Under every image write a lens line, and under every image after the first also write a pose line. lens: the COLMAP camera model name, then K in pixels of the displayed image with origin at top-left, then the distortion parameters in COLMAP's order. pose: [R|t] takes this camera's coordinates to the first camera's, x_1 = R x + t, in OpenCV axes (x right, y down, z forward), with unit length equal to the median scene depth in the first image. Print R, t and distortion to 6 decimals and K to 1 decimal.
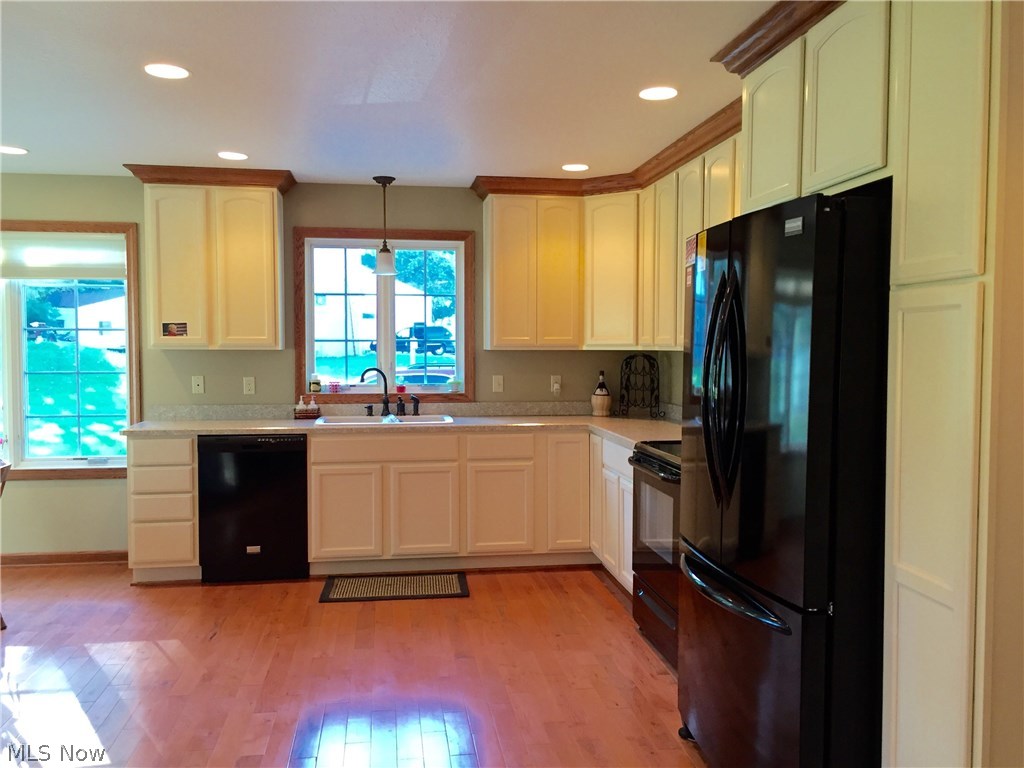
lens RADIAL K [[869.9, 0, 512.6], [0, 869.9, 384.1], [0, 0, 1]] dist [0.013199, 0.002548]
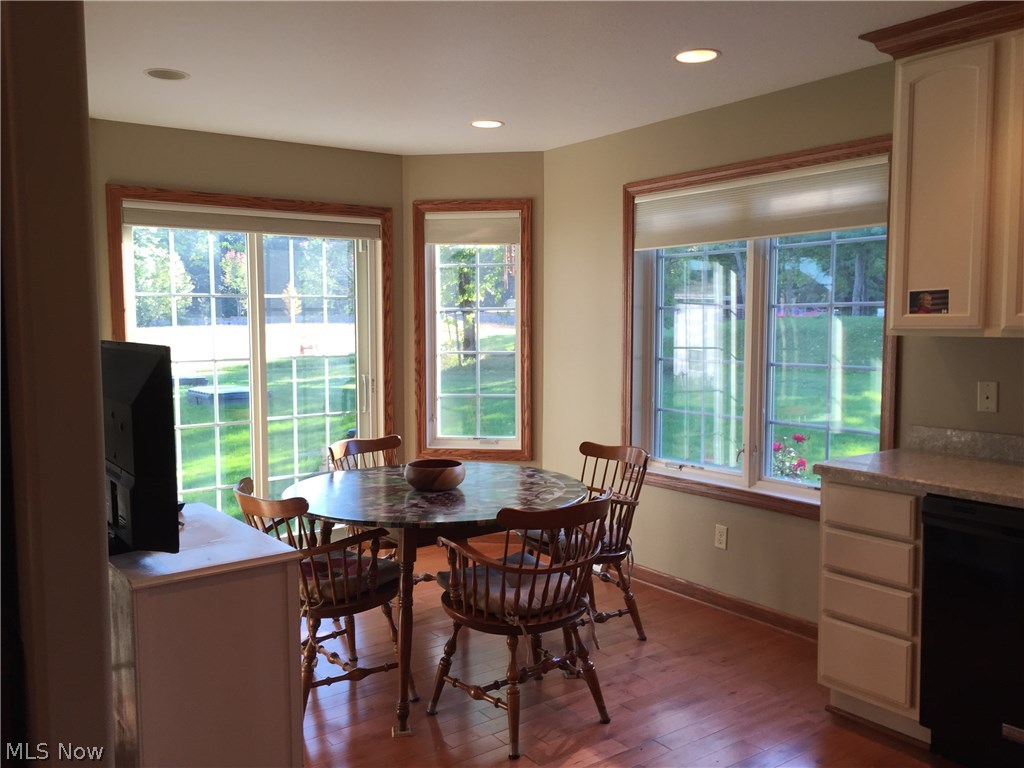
lens RADIAL K [[869.9, 0, 513.0], [0, 869.9, 385.5], [0, 0, 1]] dist [0.013199, 0.002548]
pose [[0.479232, 0.061277, -0.875546, -0.005225], [-0.037991, 0.998073, 0.049058, -0.024914], [0.876866, 0.009753, 0.480637, 0.475350]]
